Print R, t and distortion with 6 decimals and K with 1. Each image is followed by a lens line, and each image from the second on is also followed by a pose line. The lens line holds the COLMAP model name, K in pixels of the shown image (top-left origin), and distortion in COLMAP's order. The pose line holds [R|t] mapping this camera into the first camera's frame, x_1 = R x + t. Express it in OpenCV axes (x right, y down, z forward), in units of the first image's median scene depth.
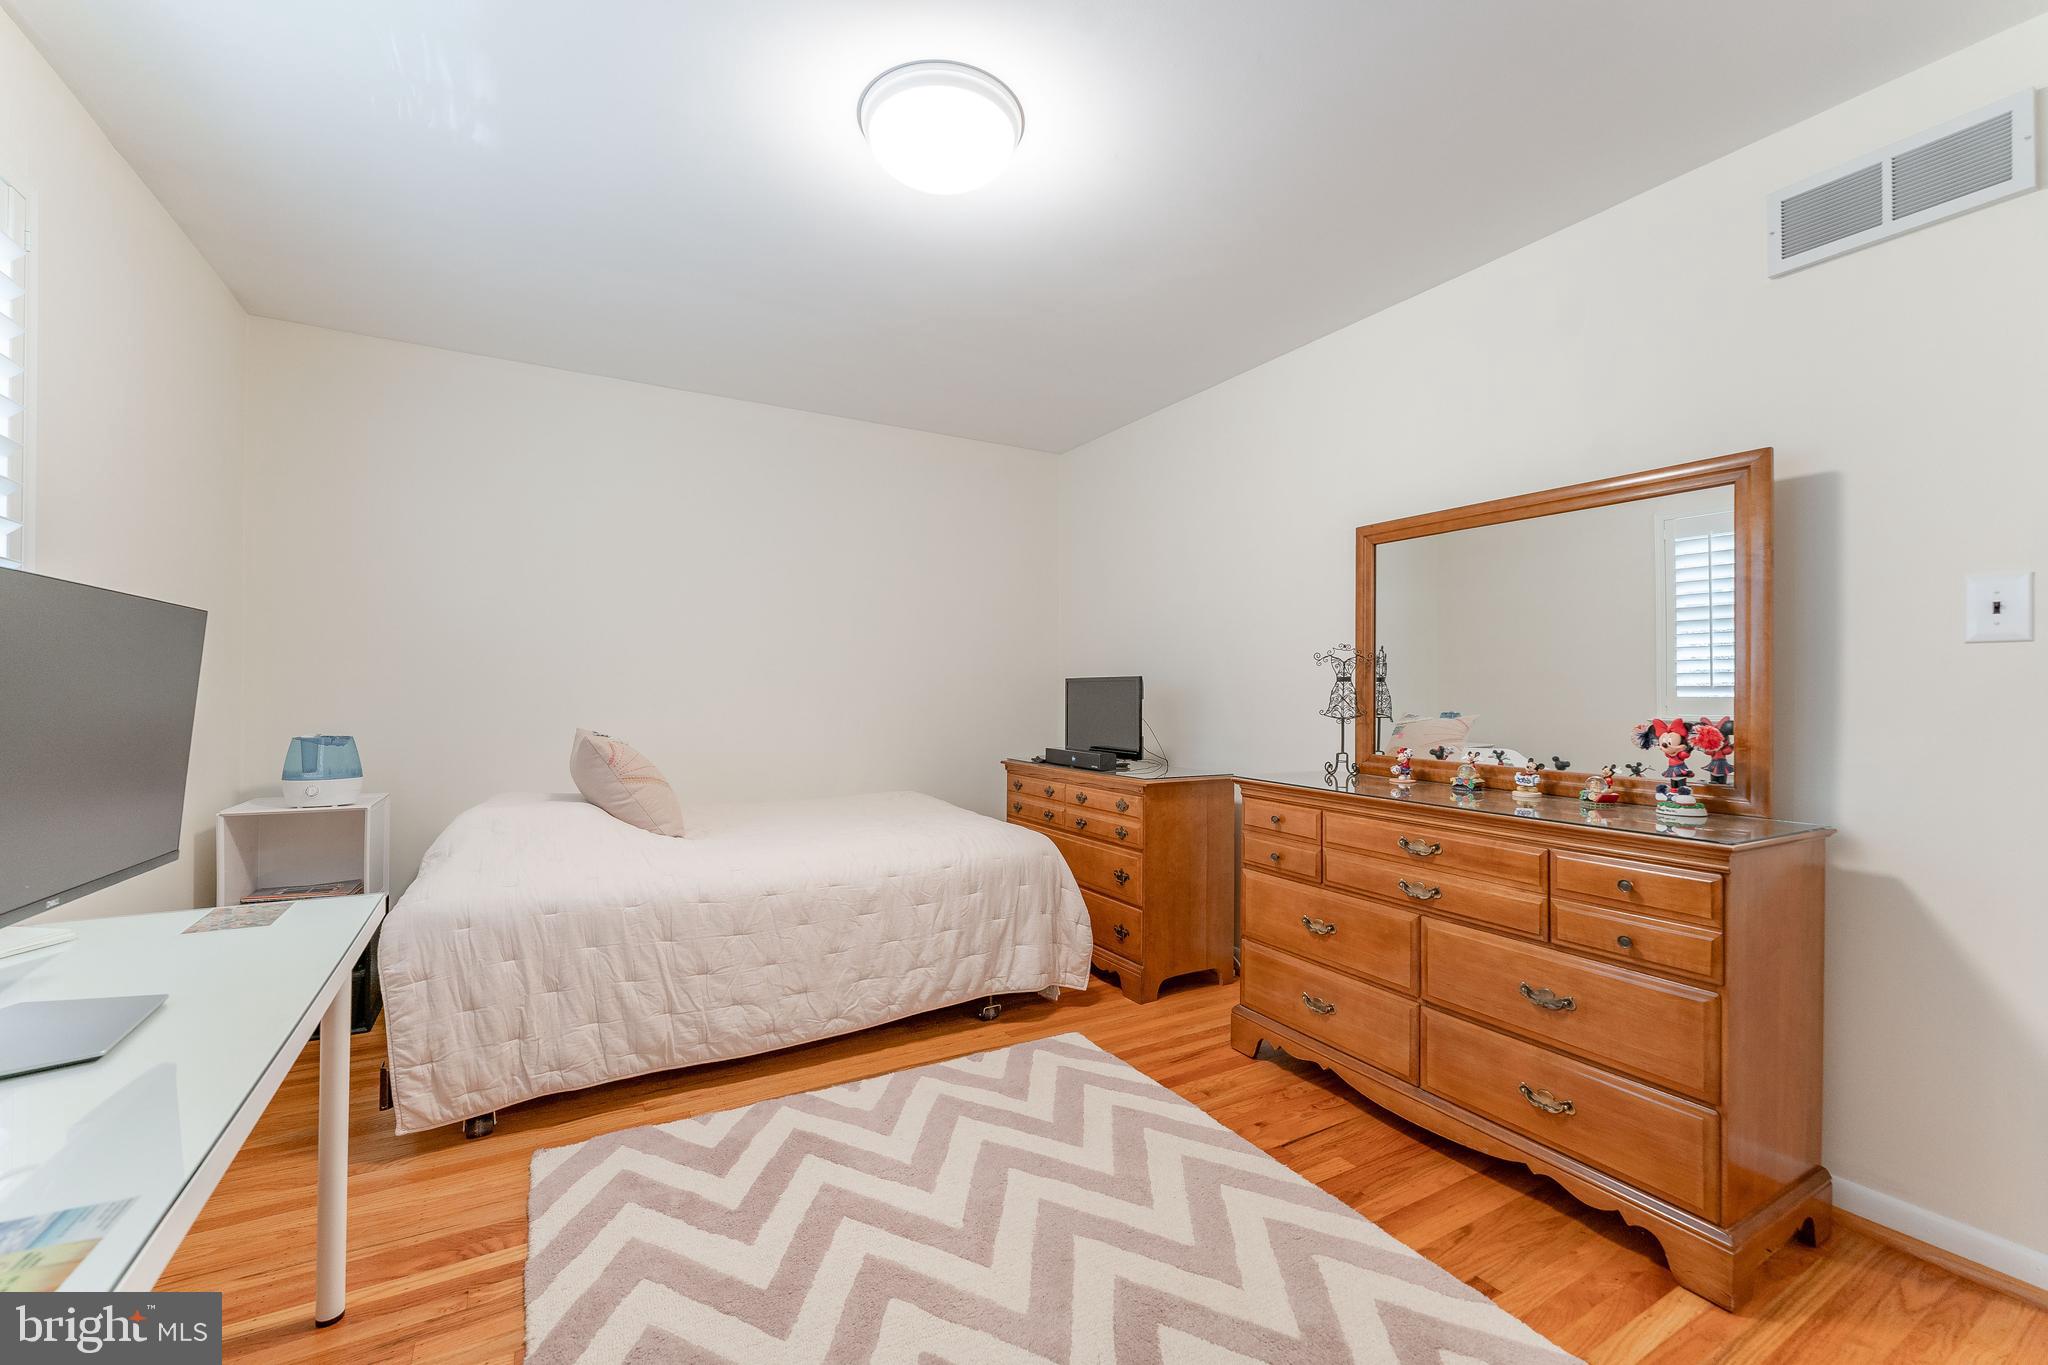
lens RADIAL K [[827.3, 0, 1009.8], [0, 827.3, 698.0], [0, 0, 1]] dist [-0.002280, 0.000063]
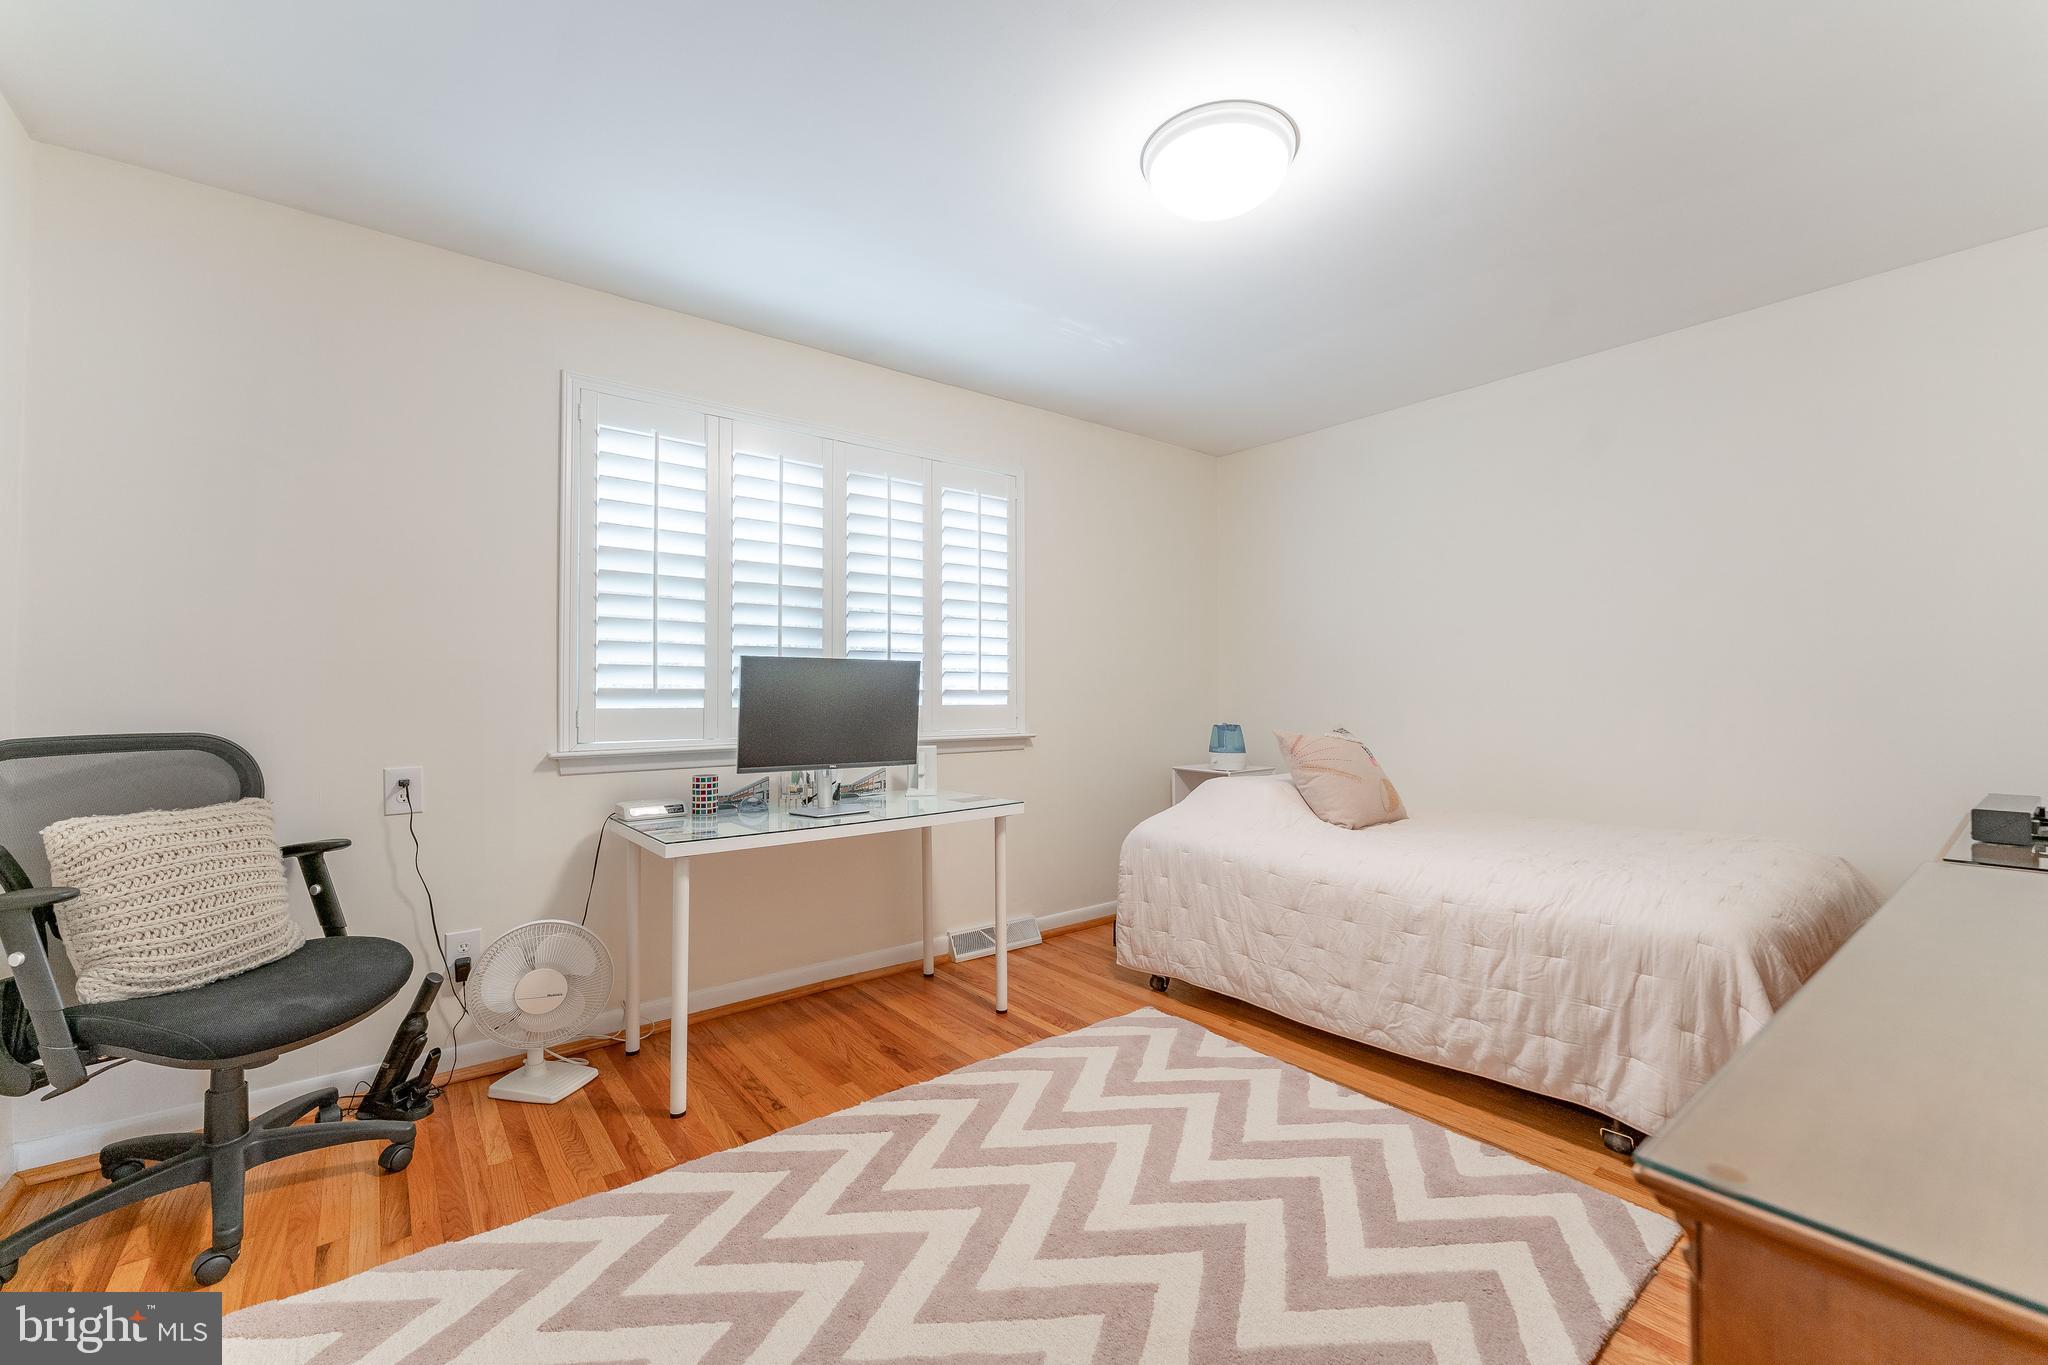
lens RADIAL K [[827.3, 0, 1009.0], [0, 827.3, 677.0], [0, 0, 1]] dist [-0.002280, 0.000063]
pose [[0.150693, -0.024698, -0.988272, 0.702028], [0.001088, 0.999691, -0.024818, -0.004327], [0.988580, 0.002664, 0.150673, 0.424666]]
